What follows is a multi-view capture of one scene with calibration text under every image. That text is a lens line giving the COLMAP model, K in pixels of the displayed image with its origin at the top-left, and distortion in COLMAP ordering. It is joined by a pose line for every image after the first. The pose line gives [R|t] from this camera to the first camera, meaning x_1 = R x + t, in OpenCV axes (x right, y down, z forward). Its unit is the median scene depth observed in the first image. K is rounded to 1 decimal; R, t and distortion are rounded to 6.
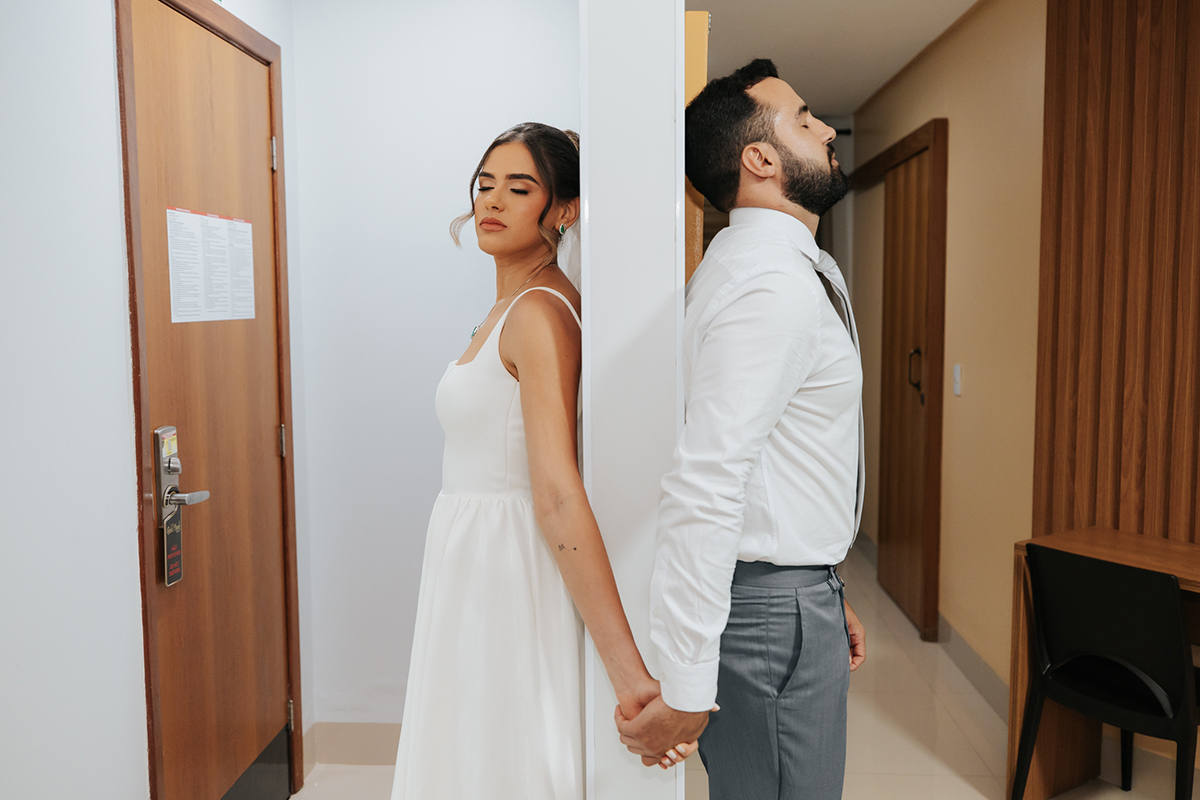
lens RADIAL K [[1143.8, 0, 600.0], [0, 1143.8, 400.0], [0, 0, 1]] dist [0.000311, -0.002573]
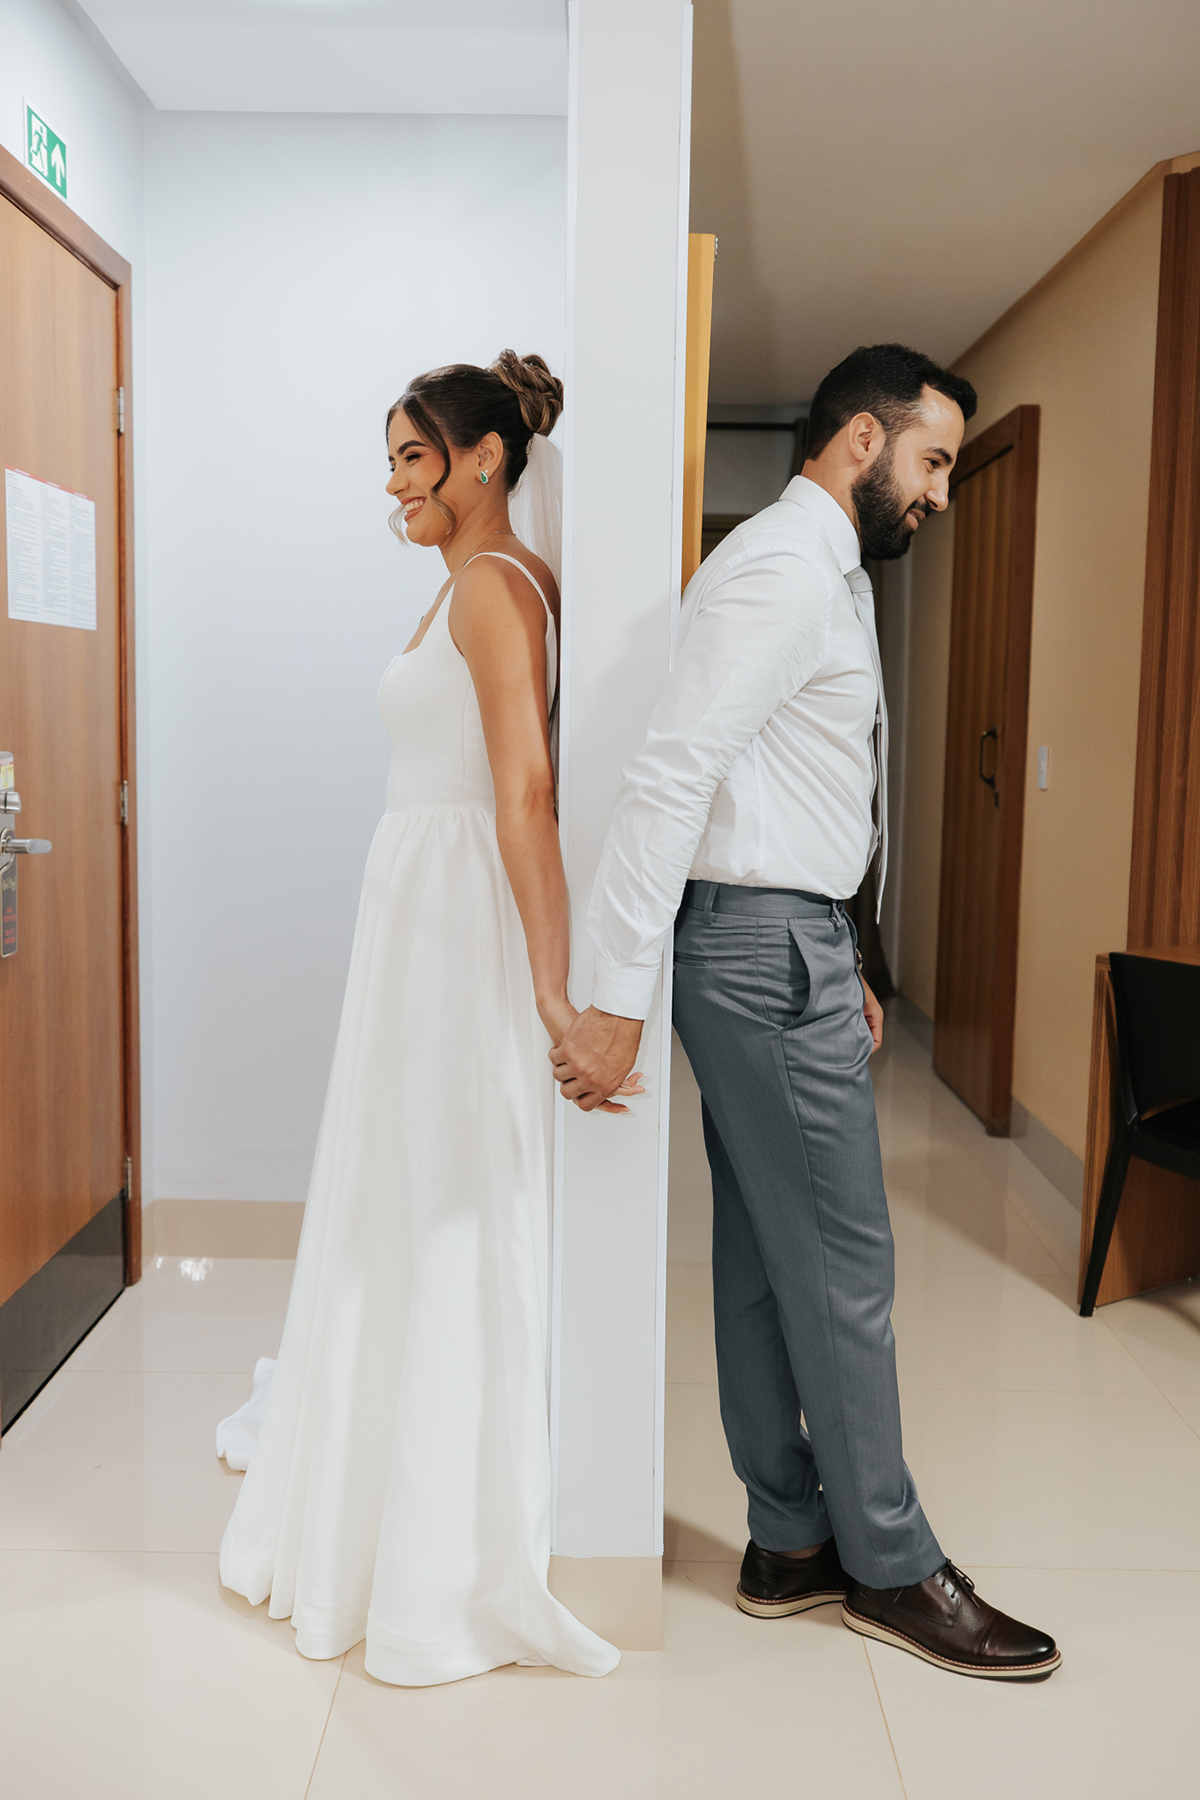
lens RADIAL K [[1823.6, 0, 629.8], [0, 1823.6, 901.3], [0, 0, 1]] dist [0.000422, -0.002816]
pose [[0.998056, 0.018780, 0.059419, -0.021858], [-0.019907, 0.999632, 0.018433, 0.072602], [-0.059051, -0.019580, 0.998063, -0.197497]]
